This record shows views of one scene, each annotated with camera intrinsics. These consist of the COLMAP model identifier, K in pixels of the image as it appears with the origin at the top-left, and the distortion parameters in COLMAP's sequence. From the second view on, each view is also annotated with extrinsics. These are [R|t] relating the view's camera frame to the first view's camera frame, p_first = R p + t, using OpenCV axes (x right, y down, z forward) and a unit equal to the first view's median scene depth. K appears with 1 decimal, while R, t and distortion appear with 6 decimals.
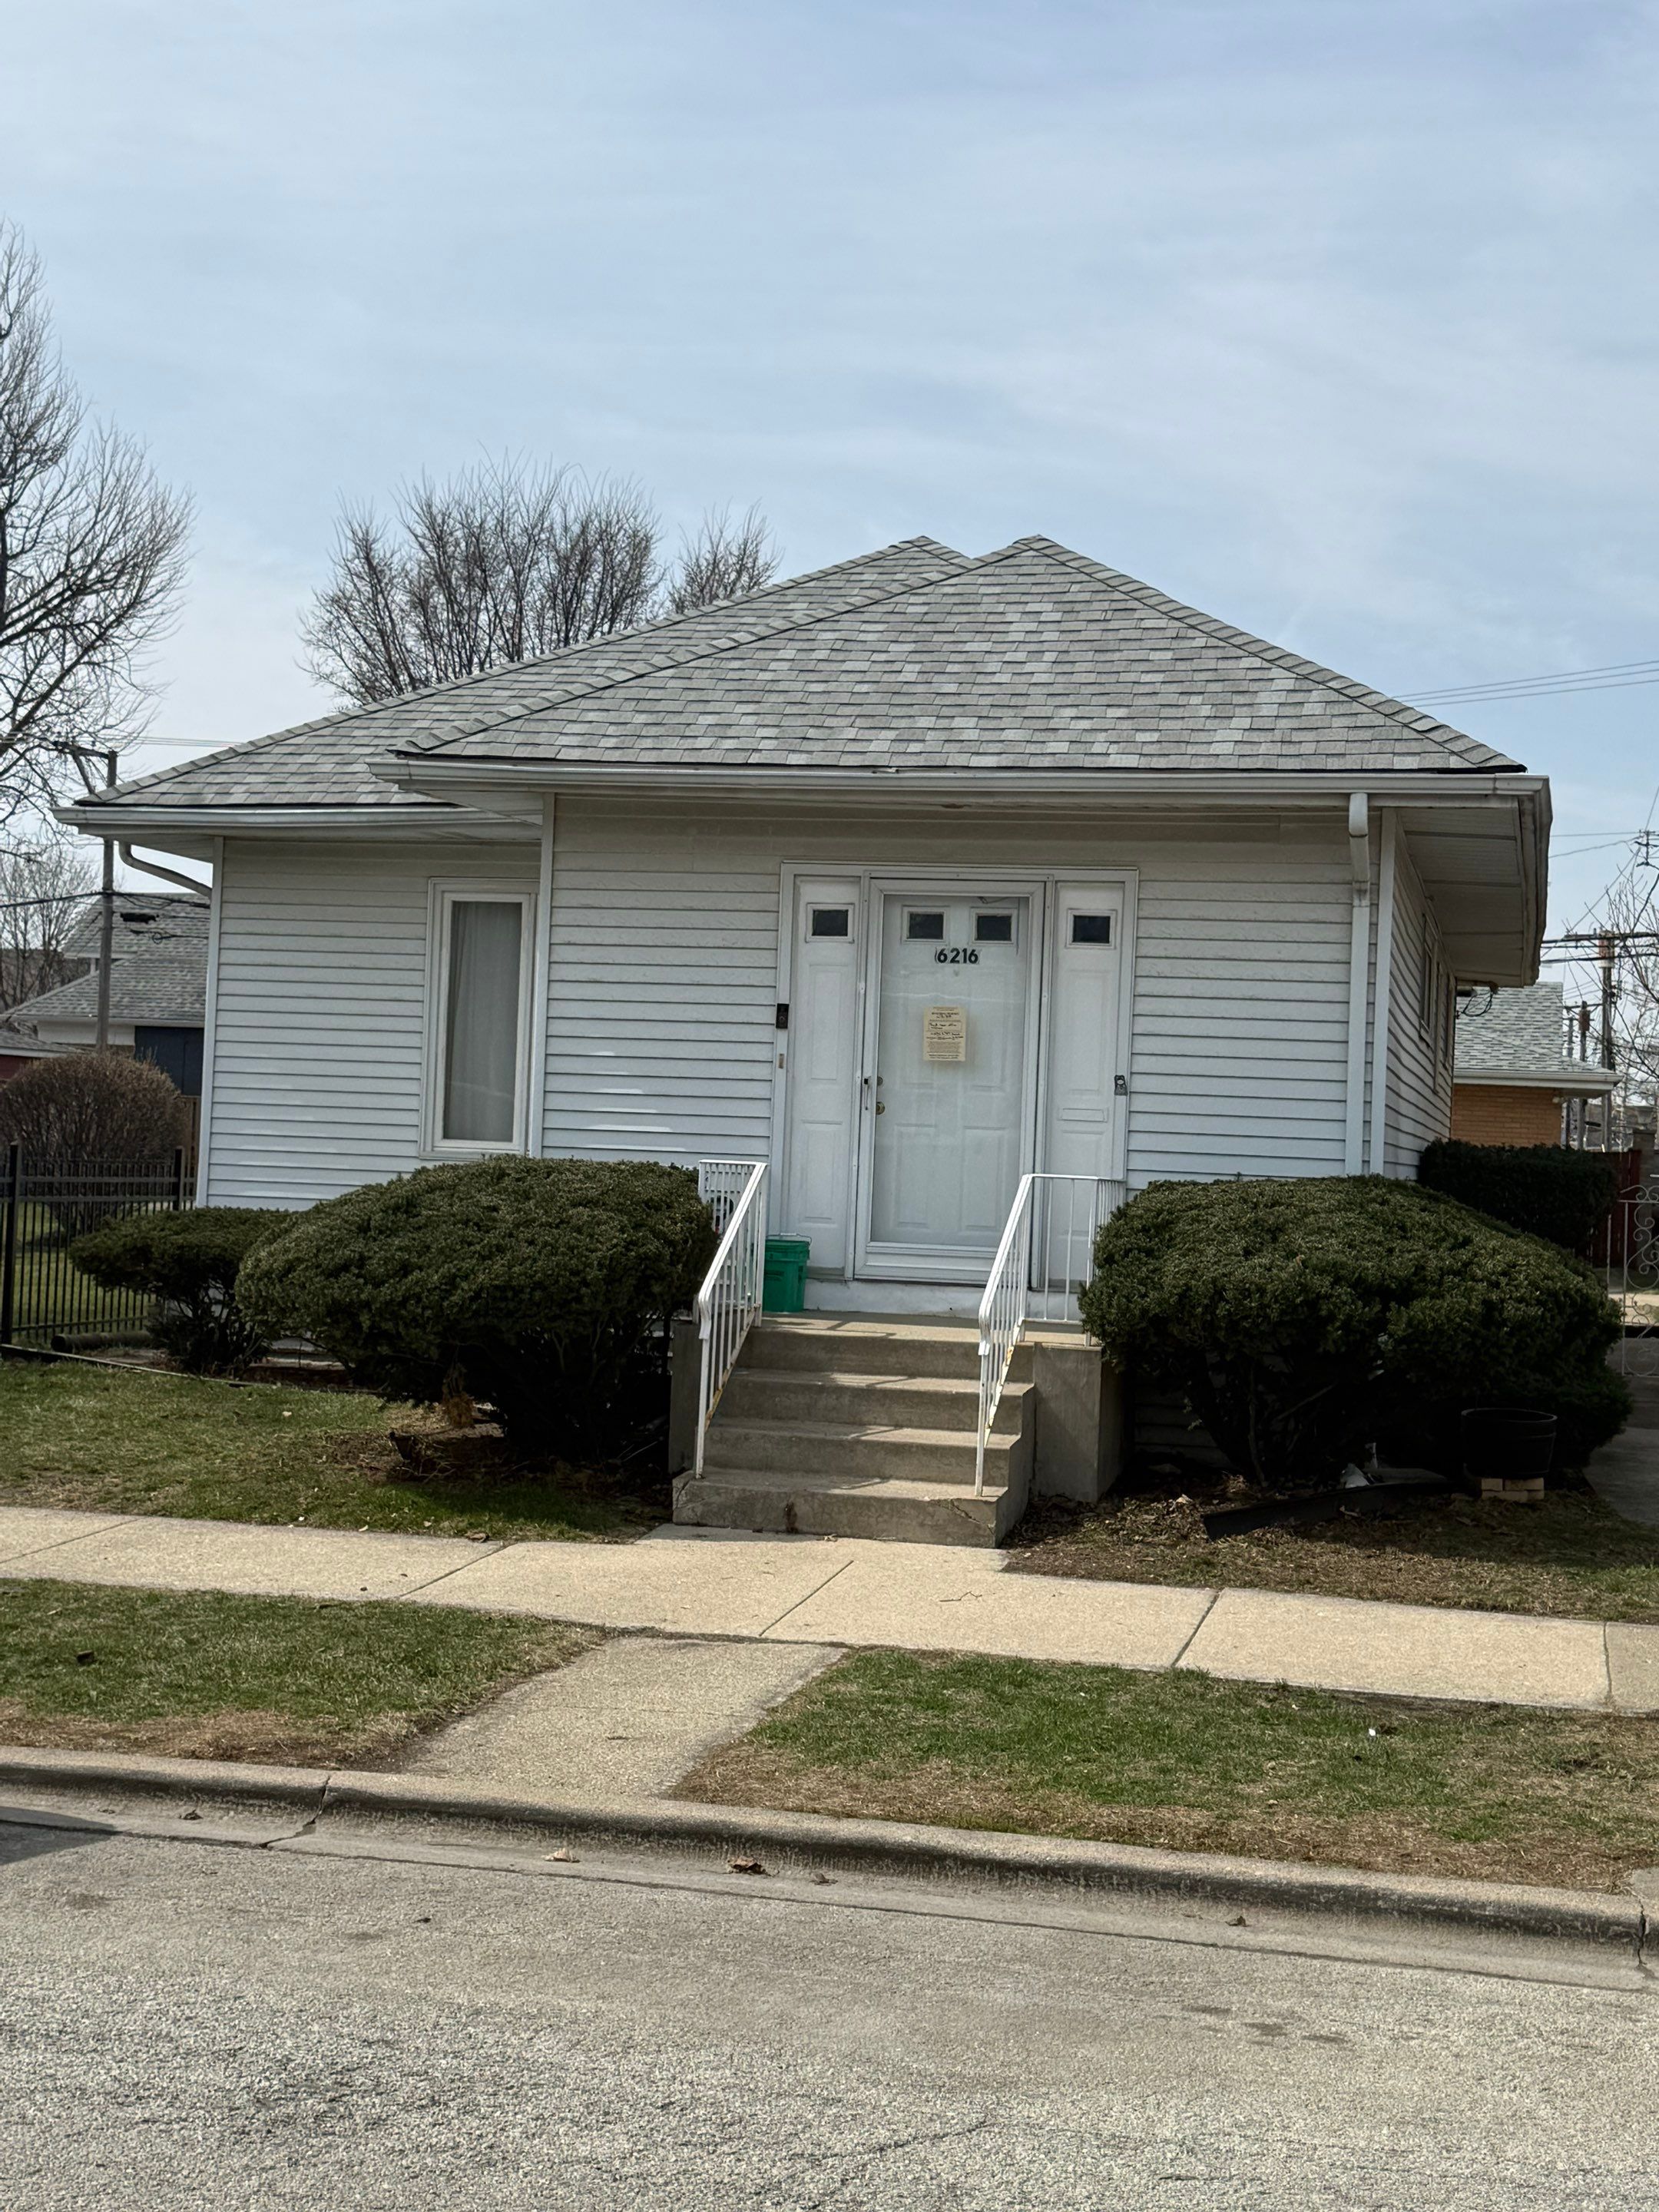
lens RADIAL K [[2882.8, 0, 829.5], [0, 2882.8, 1106.0], [0, 0, 1]] dist [0.176444, -0.000719]
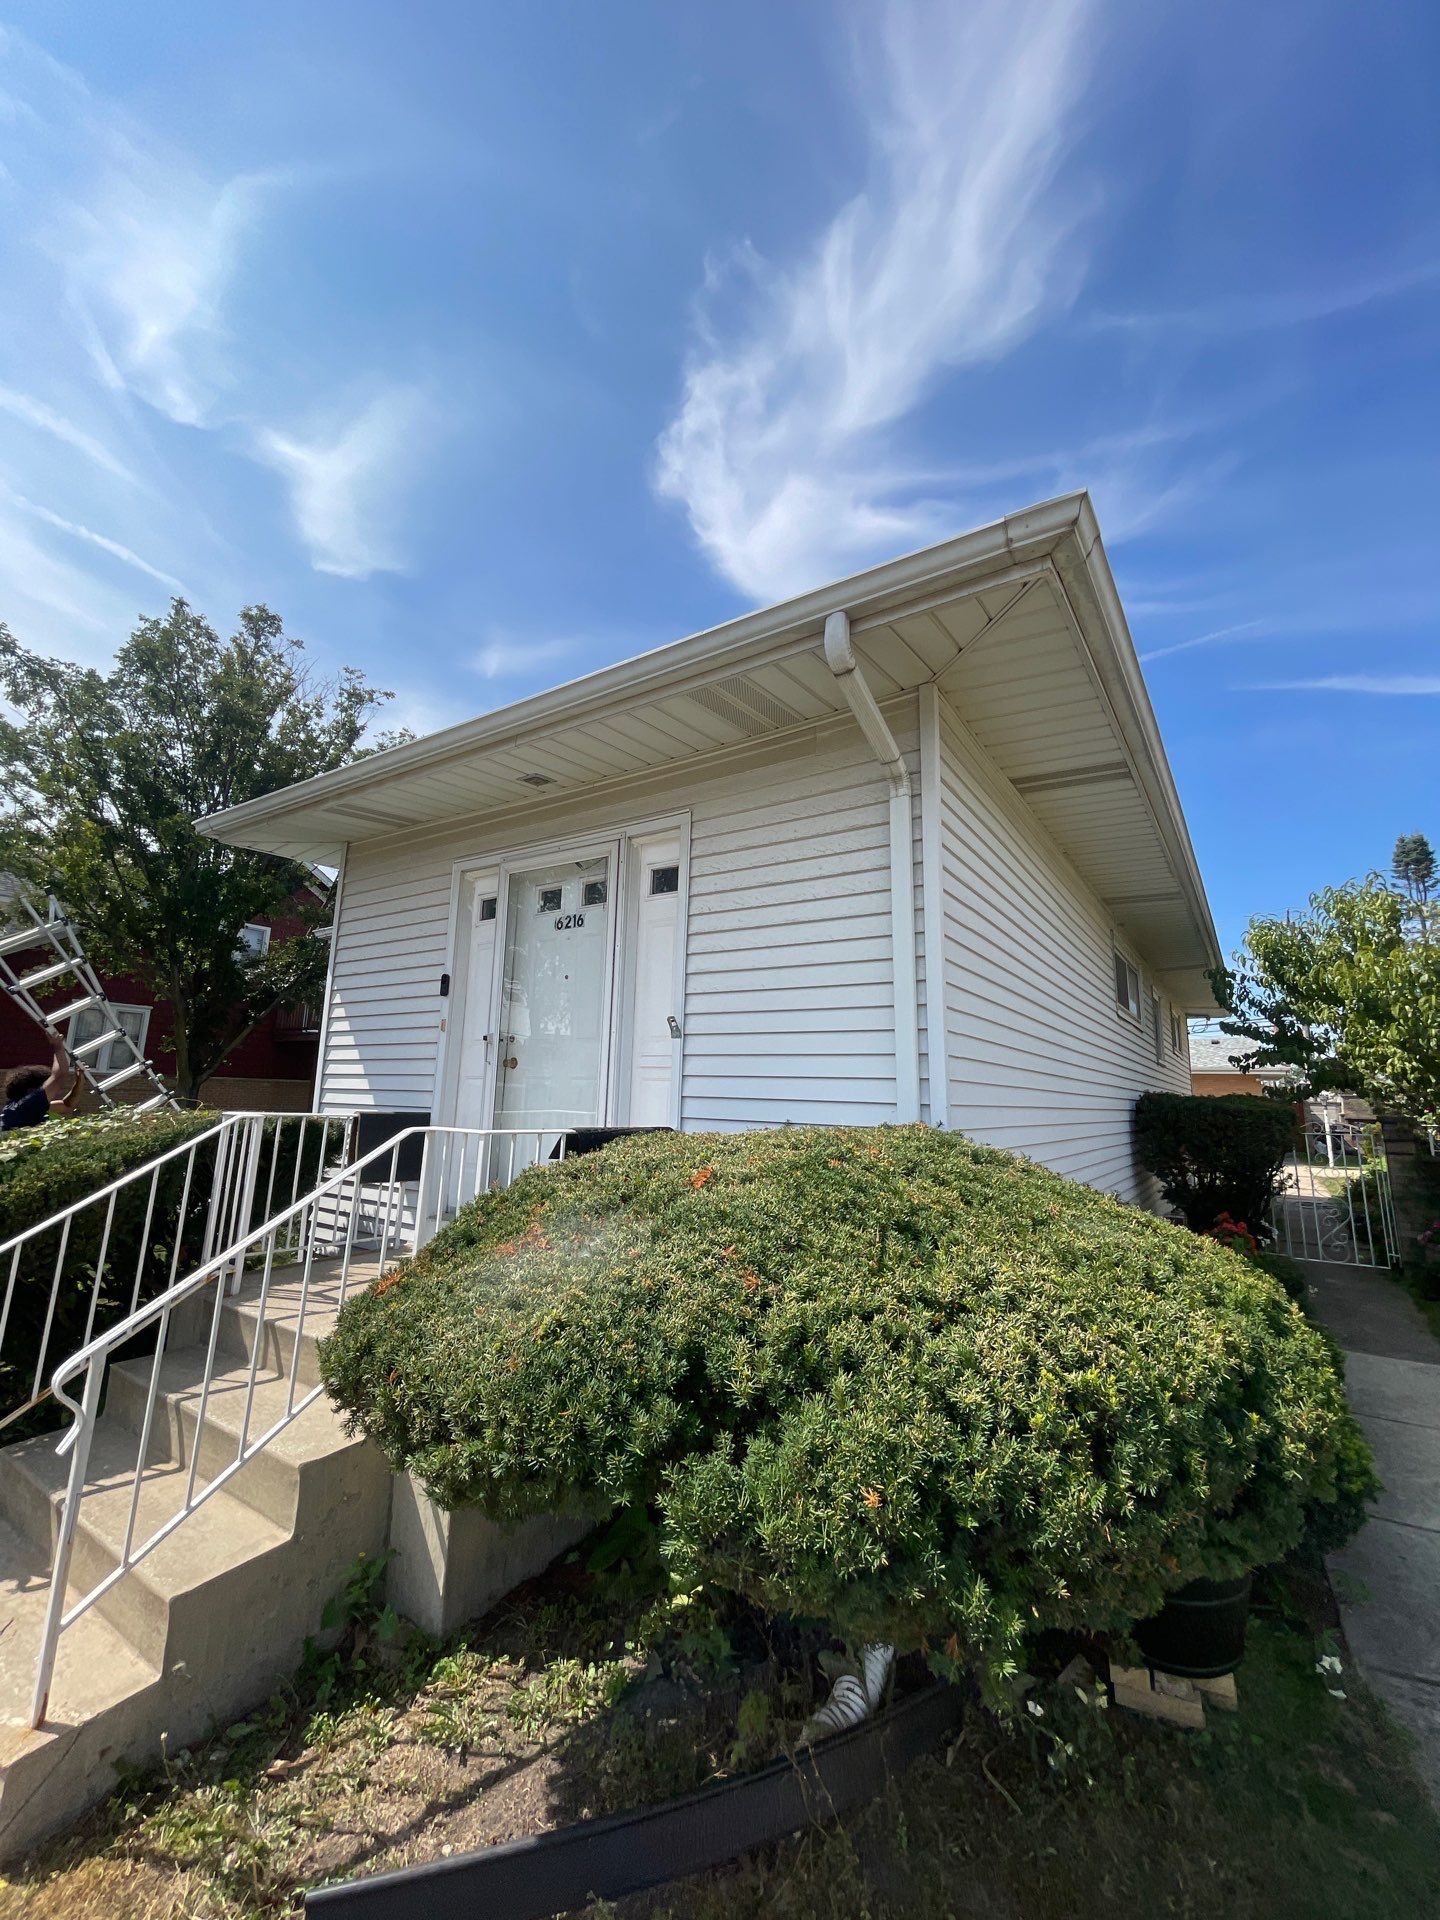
lens RADIAL K [[772.2, 0, 720.0], [0, 772.2, 960.0], [0, 0, 1]] dist [0.001713, 0.000082]
pose [[0.932981, -0.078433, -0.351277, 0.203471], [0.017278, 0.984602, -0.173953, 0.015188], [0.359512, 0.156225, 0.919970, 0.758203]]
